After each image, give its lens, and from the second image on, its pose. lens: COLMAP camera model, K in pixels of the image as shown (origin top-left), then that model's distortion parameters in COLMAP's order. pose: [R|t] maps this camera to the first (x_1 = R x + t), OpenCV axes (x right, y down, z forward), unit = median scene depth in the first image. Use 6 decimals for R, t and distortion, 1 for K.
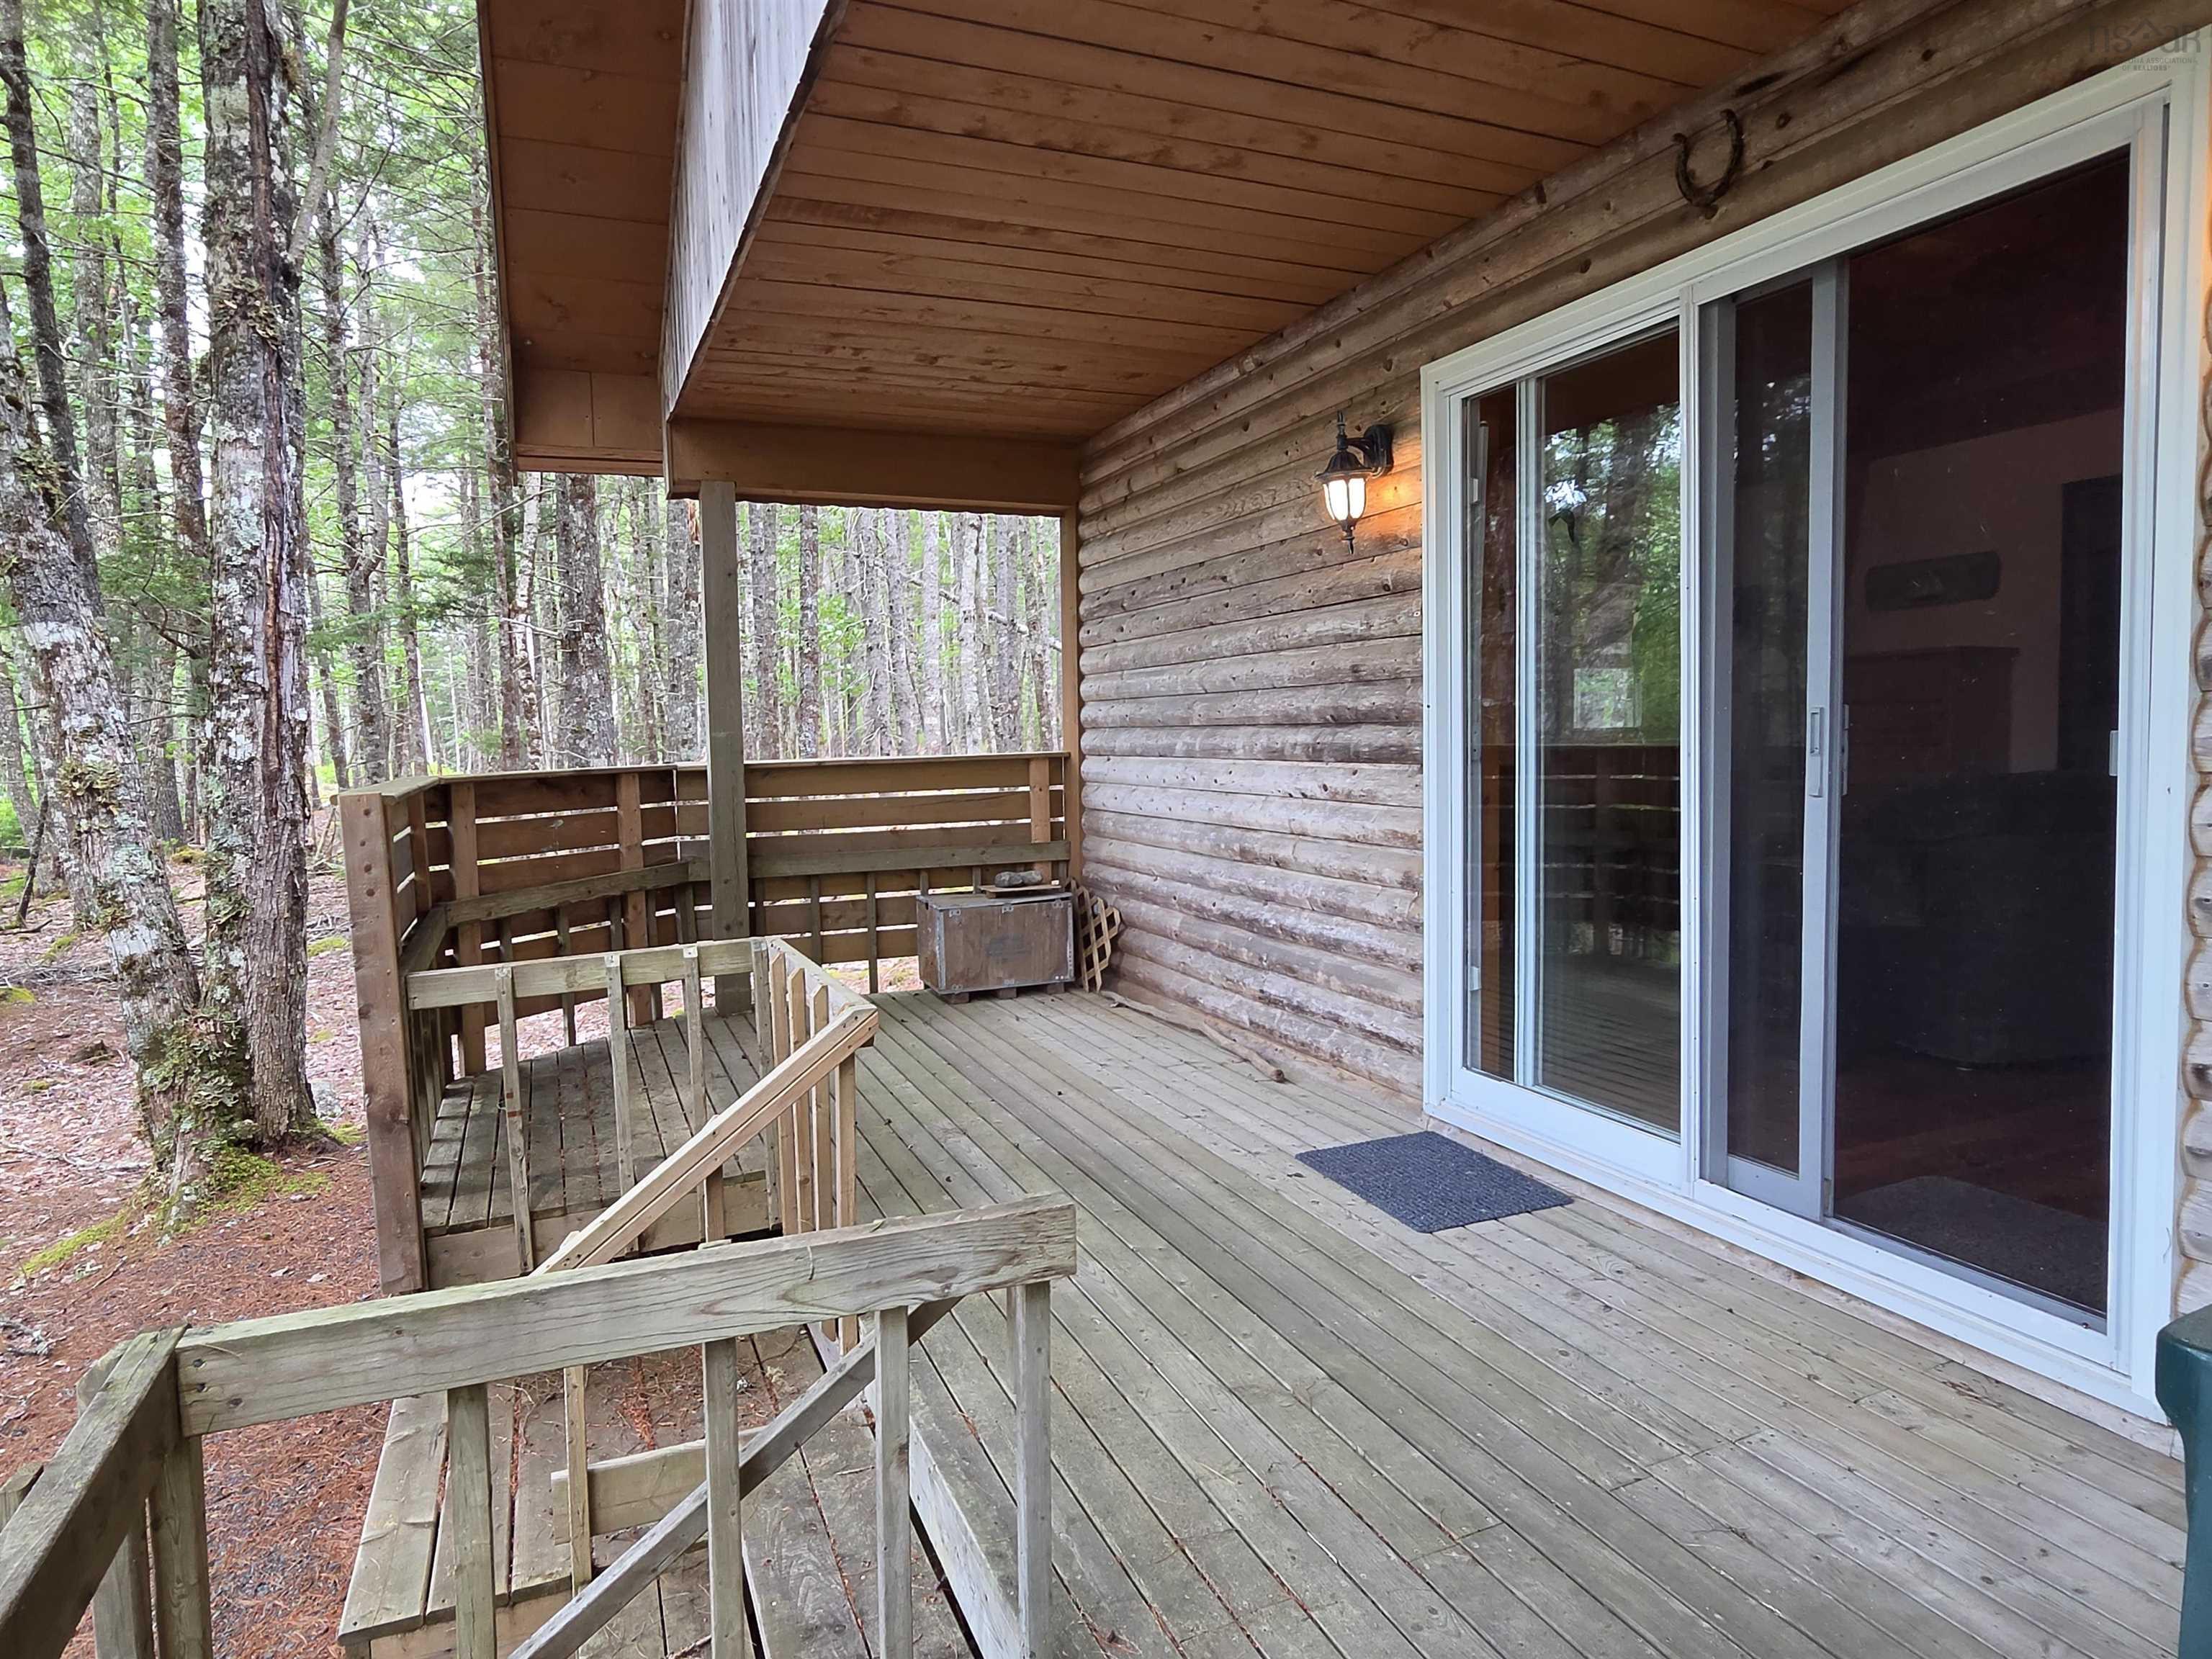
lens RADIAL K [[1281.5, 0, 1104.1], [0, 1281.5, 807.6], [0, 0, 1]] dist [-0.005124, -0.000948]
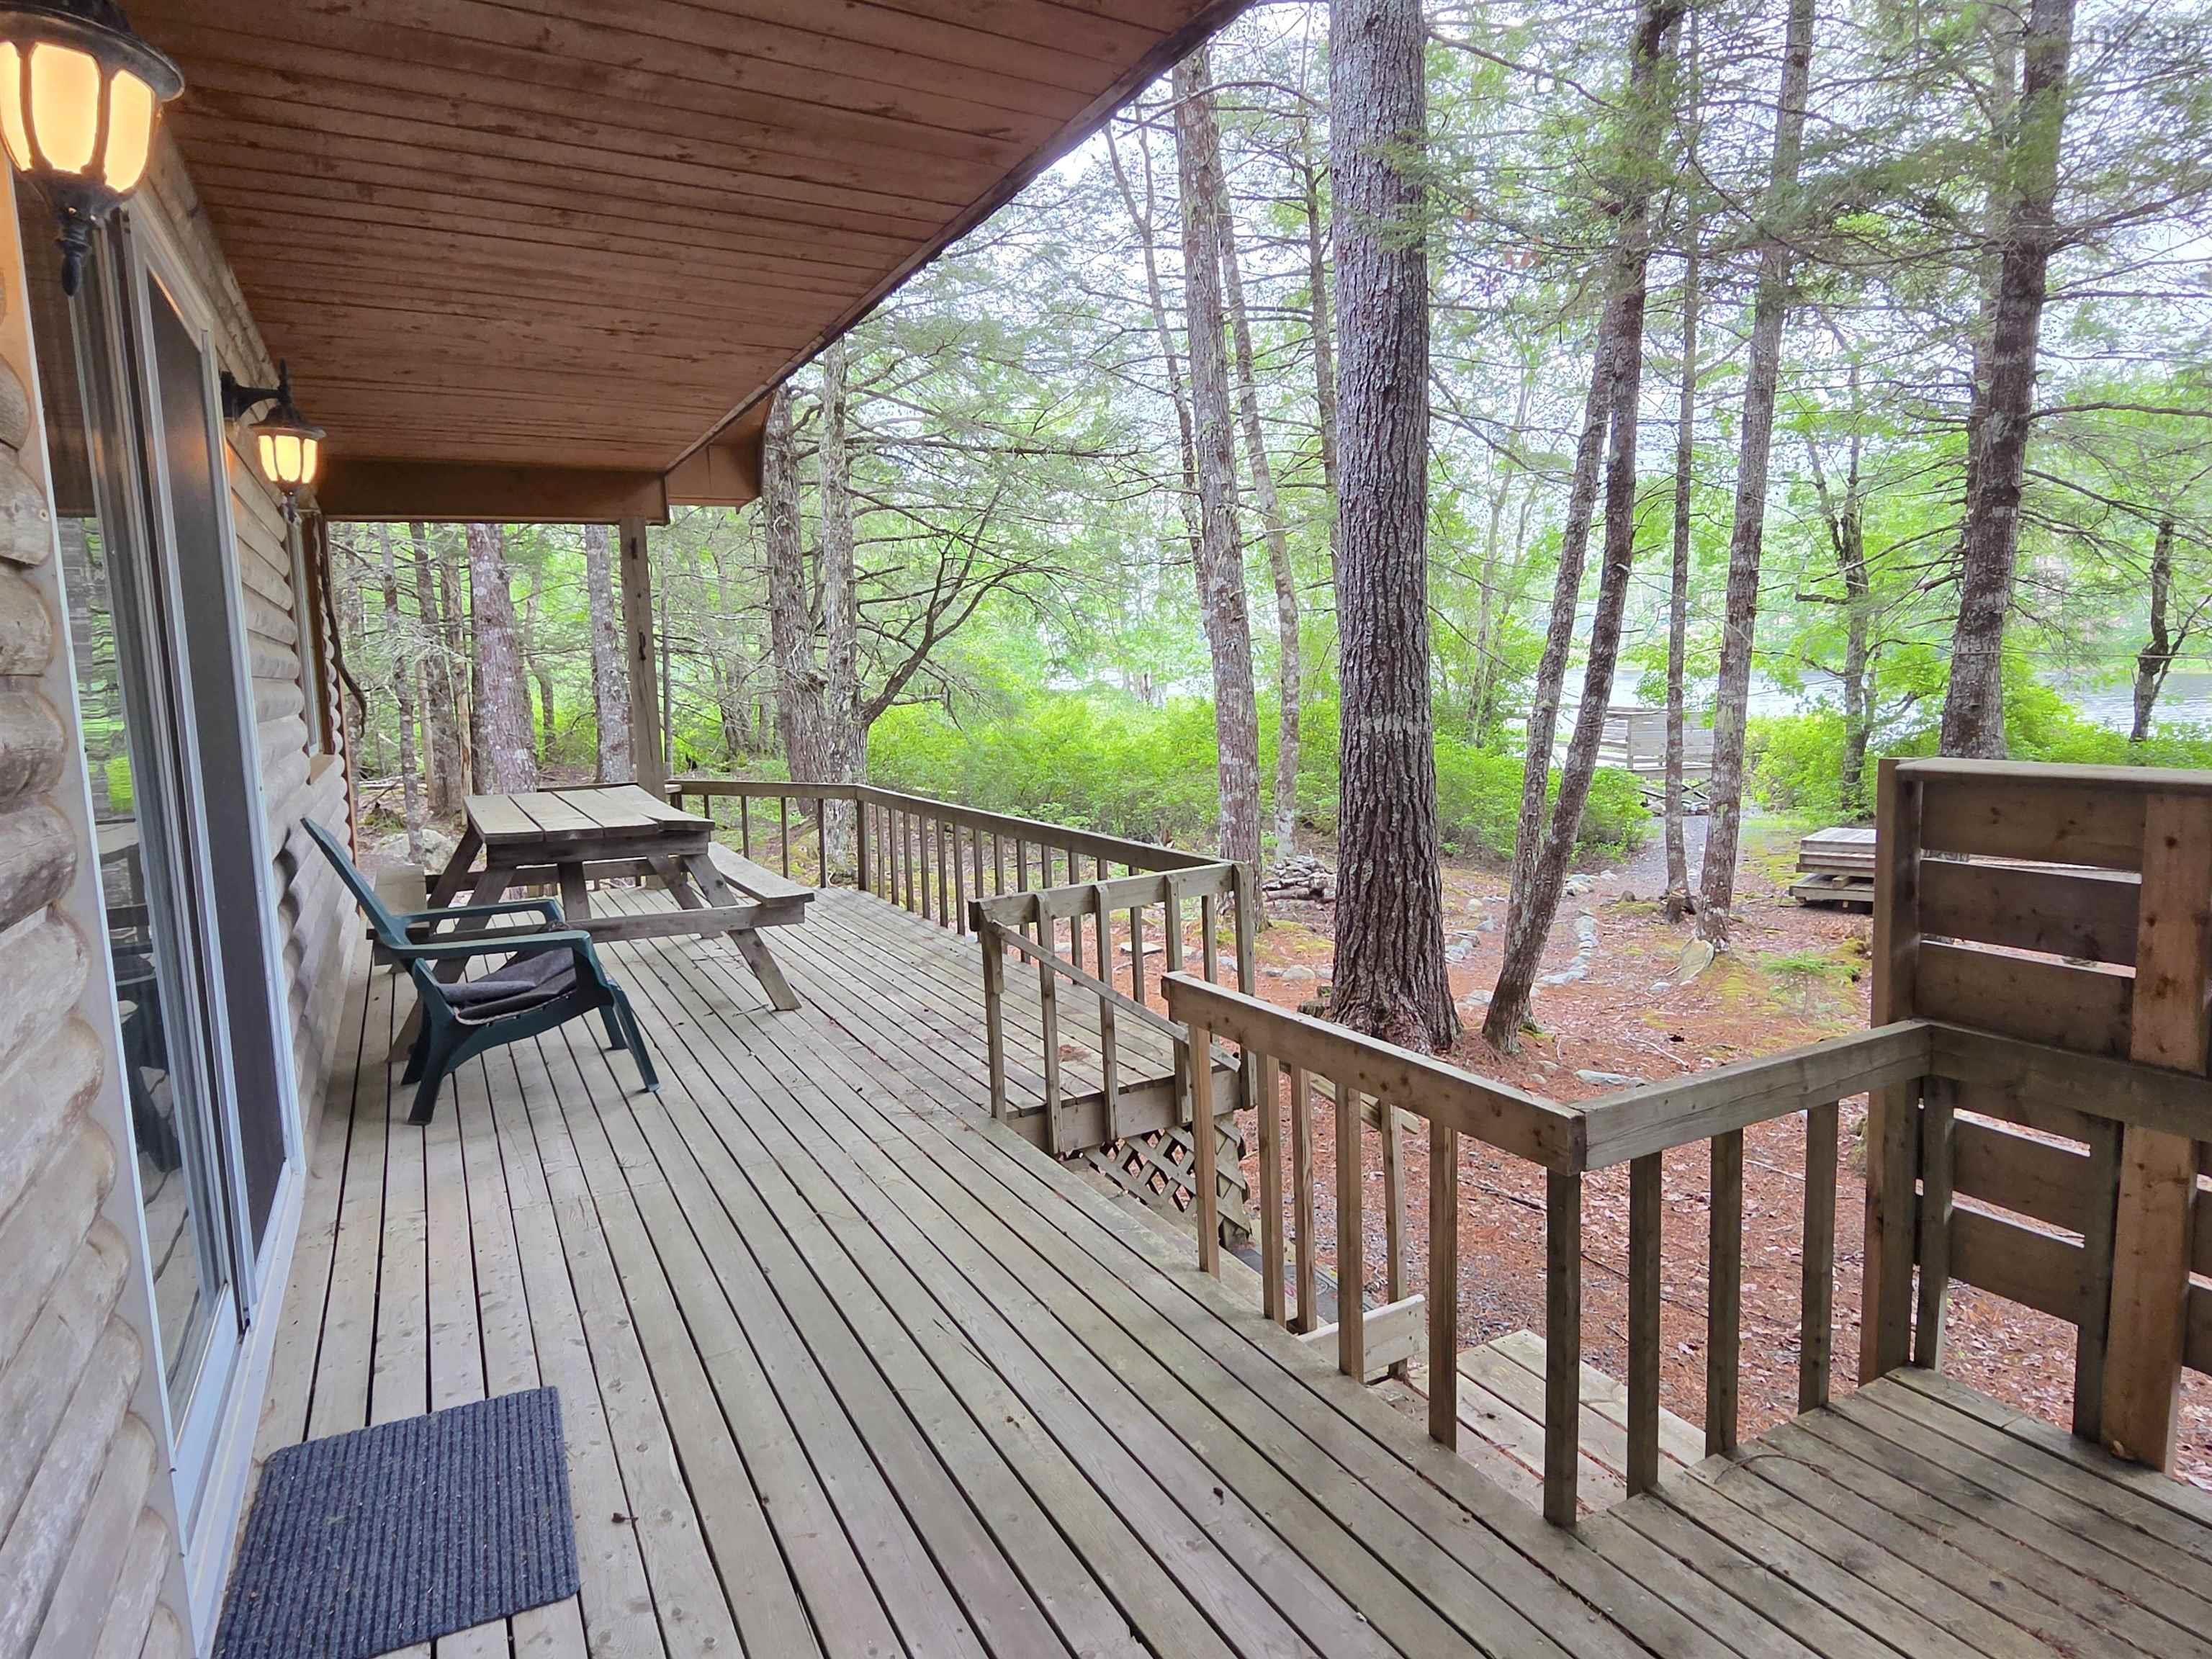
lens RADIAL K [[1281.5, 0, 1104.1], [0, 1281.5, 807.6], [0, 0, 1]] dist [-0.005124, -0.000948]
pose [[-0.994283, 0.063277, -0.086005, -0.023567], [0.047509, 0.983531, 0.174381, -0.070849], [0.095623, 0.169298, -0.980915, 0.876153]]
